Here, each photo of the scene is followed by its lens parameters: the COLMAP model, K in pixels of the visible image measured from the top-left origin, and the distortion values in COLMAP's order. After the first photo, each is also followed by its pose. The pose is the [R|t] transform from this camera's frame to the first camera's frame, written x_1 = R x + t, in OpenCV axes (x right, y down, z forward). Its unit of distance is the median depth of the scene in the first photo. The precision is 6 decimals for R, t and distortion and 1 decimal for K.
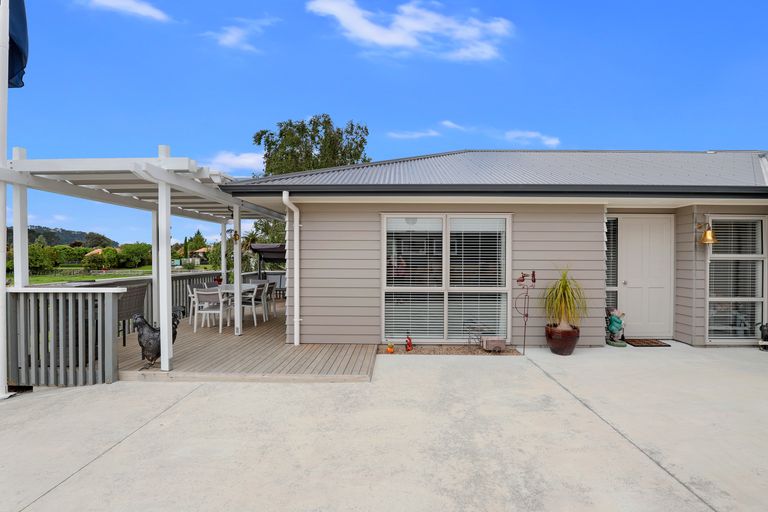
lens RADIAL K [[355.8, 0, 388.1], [0, 355.8, 253.9], [0, 0, 1]] dist [-0.038598, 0.013682]
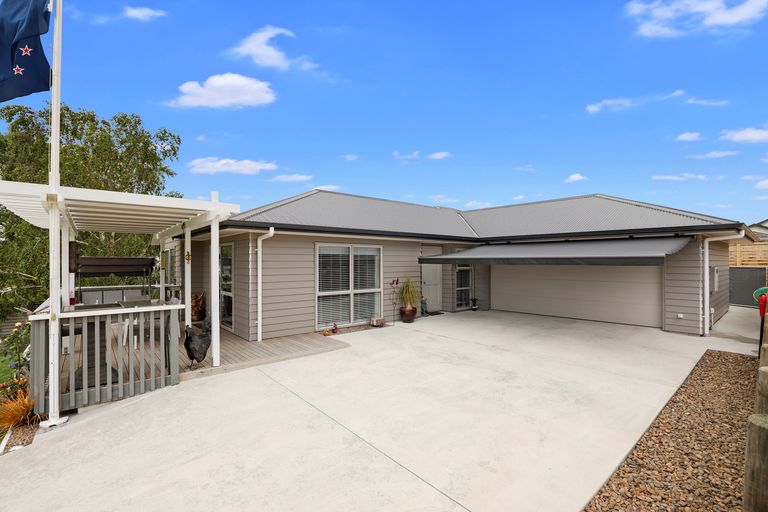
lens RADIAL K [[355.8, 0, 388.1], [0, 355.8, 253.9], [0, 0, 1]] dist [-0.038598, 0.013682]
pose [[0.747242, 0.007948, 0.664505, -0.773719], [0.003513, 0.999867, -0.015910, -0.043101], [-0.664543, 0.014223, 0.747115, -0.297021]]
